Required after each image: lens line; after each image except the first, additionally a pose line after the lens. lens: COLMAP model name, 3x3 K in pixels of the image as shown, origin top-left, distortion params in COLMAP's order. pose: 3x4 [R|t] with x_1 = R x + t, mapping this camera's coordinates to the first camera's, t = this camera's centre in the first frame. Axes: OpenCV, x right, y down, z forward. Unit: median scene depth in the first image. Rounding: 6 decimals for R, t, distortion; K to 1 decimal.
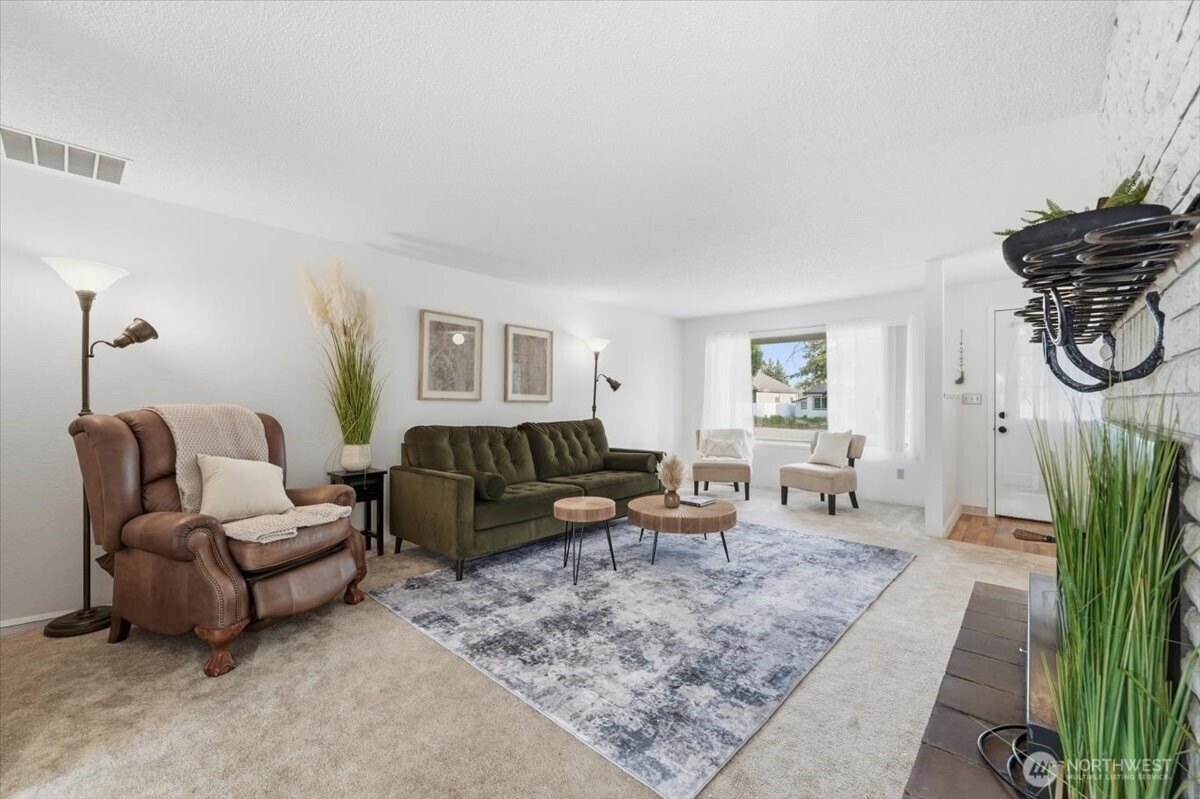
lens RADIAL K [[492.0, 0, 598.4], [0, 492.0, 398.2], [0, 0, 1]] dist [-0.003589, 0.000582]
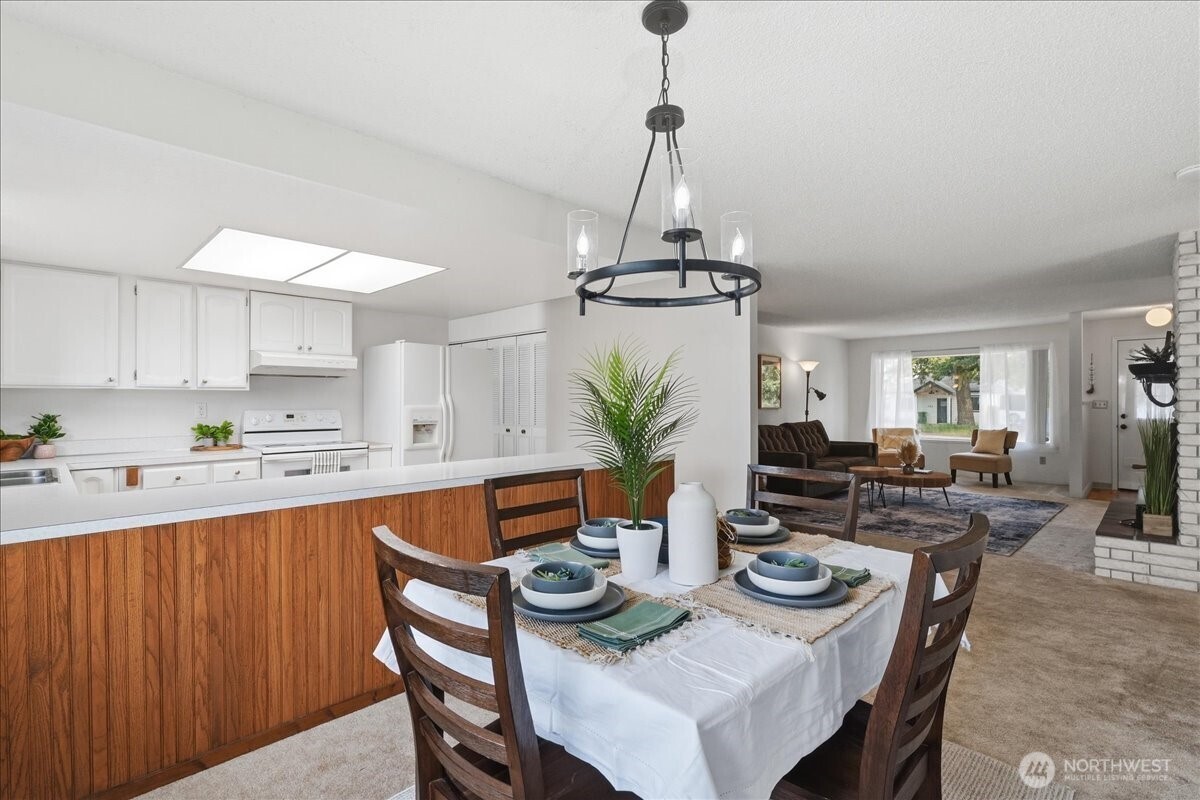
lens RADIAL K [[563.6, 0, 601.3], [0, 563.6, 405.4], [0, 0, 1]] dist [0.004399, 0.000835]
pose [[0.998834, -0.005971, -0.047903, -0.536779], [0.006389, 0.999943, 0.008588, -0.017855], [0.047849, -0.008884, 0.998815, -0.623608]]
